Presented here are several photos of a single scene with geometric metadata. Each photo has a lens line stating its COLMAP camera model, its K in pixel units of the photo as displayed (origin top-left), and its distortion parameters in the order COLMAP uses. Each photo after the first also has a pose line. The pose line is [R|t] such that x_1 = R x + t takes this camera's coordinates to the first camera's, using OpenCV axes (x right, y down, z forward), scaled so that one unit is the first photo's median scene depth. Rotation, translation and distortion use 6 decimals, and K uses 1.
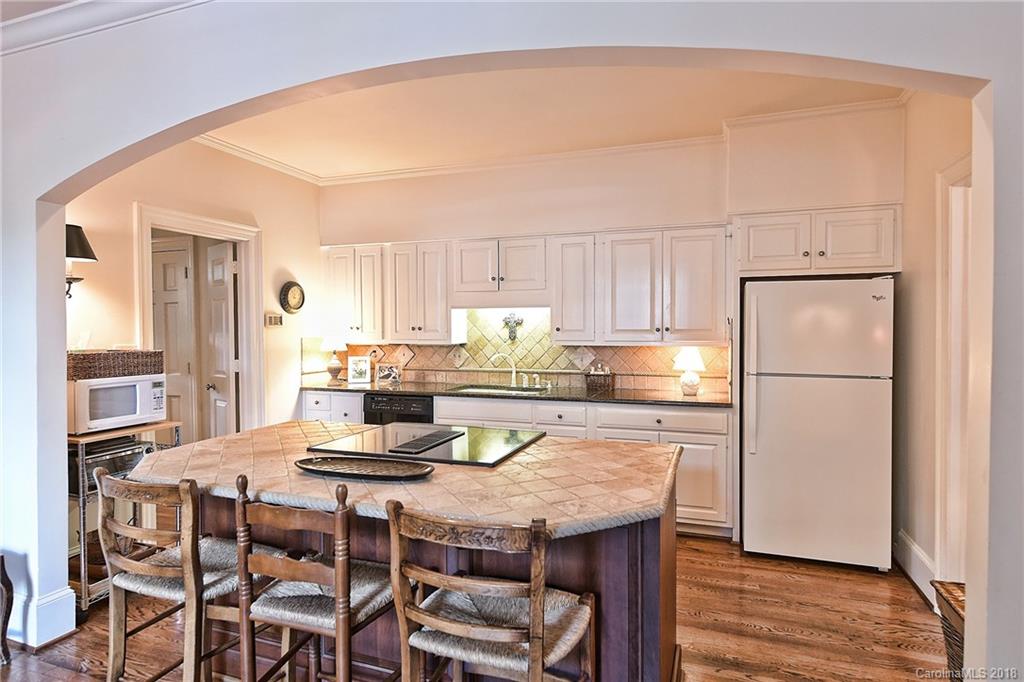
lens RADIAL K [[554.7, 0, 517.8], [0, 554.7, 338.8], [0, 0, 1]] dist [-0.003002, -0.000224]
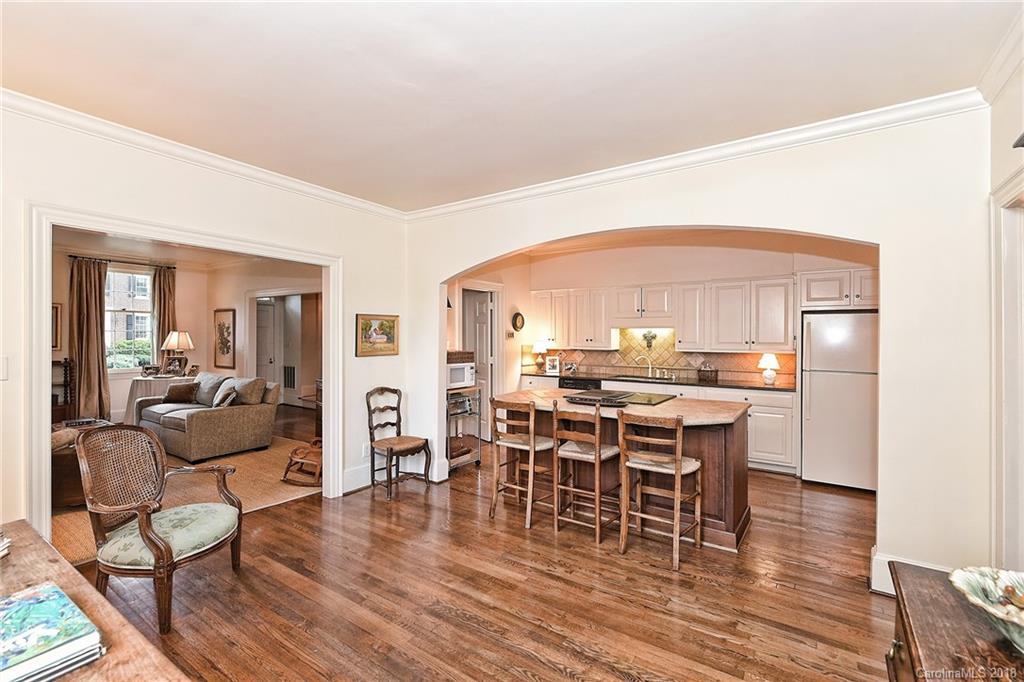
lens RADIAL K [[452.4, 0, 516.3], [0, 452.4, 337.6], [0, 0, 1]] dist [0.002257, 0.000136]
pose [[0.966739, 0.006862, -0.255673, -0.048486], [-0.011305, 0.999809, -0.015912, -0.002303], [0.255515, 0.018273, 0.966632, -0.374038]]
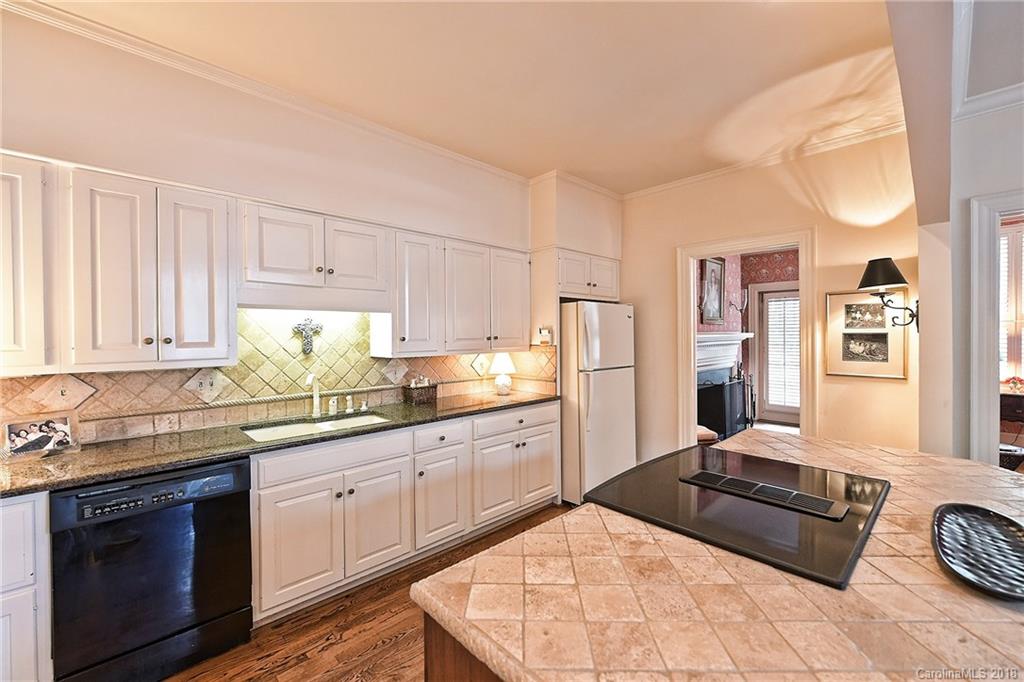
lens RADIAL K [[415.5, 0, 513.1], [0, 415.5, 337.8], [0, 0, 1]] dist [-0.002575, -0.000461]
pose [[0.453010, -0.008337, 0.891466, -0.394502], [0.023993, 0.999708, -0.002843, -0.012392], [-0.891182, 0.022677, 0.453078, 0.516219]]
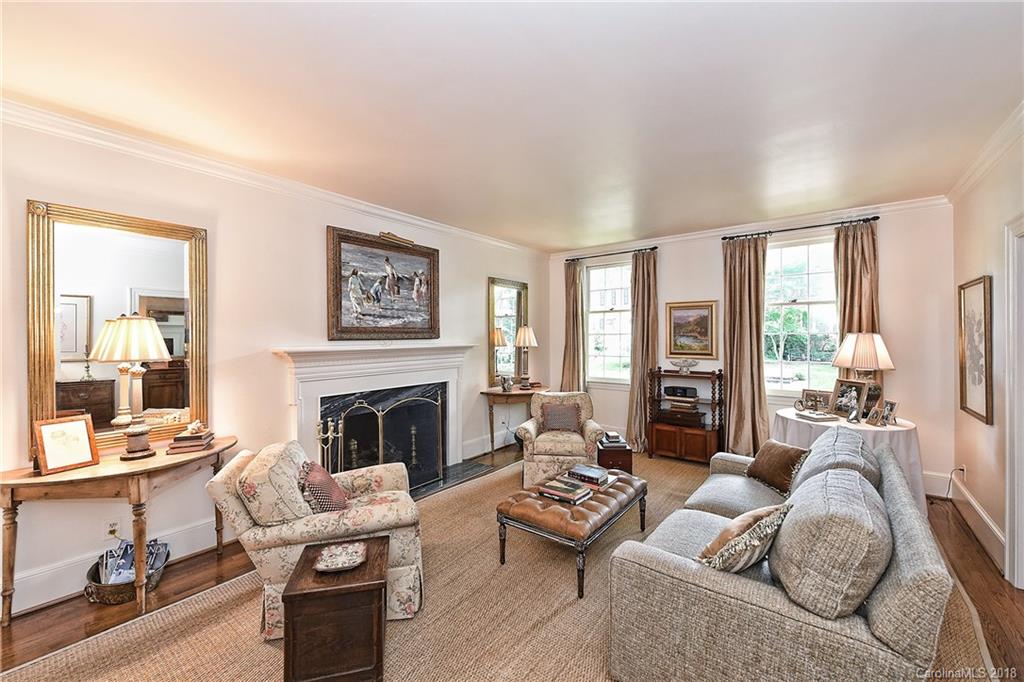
lens RADIAL K [[398.3, 0, 516.3], [0, 398.3, 336.8], [0, 0, 1]] dist [-0.000070, 0.000106]
pose [[-0.322188, 0.000674, -0.946675, -0.706100], [-0.013998, 0.999887, 0.005476, -0.024665], [0.946572, 0.015015, -0.322142, 0.506925]]
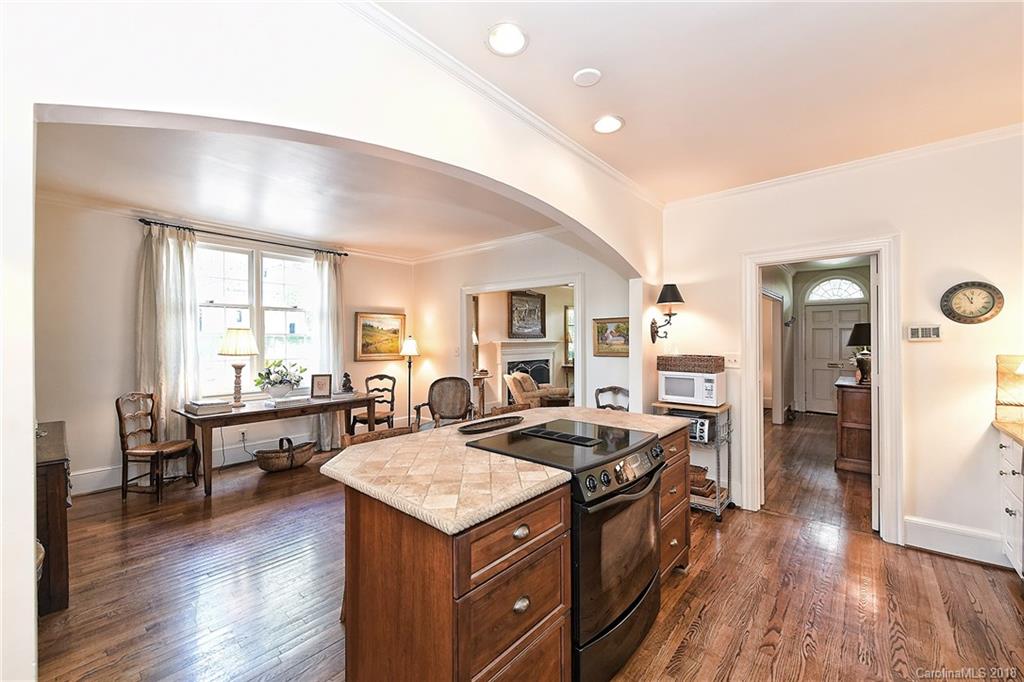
lens RADIAL K [[405.7, 0, 514.6], [0, 405.7, 338.1], [0, 0, 1]] dist [0.000031, -0.000196]
pose [[-0.367488, -0.000677, -0.930028, 0.355340], [-0.013163, 0.999903, 0.004473, -0.018656], [0.929935, 0.013886, -0.367461, 0.614105]]
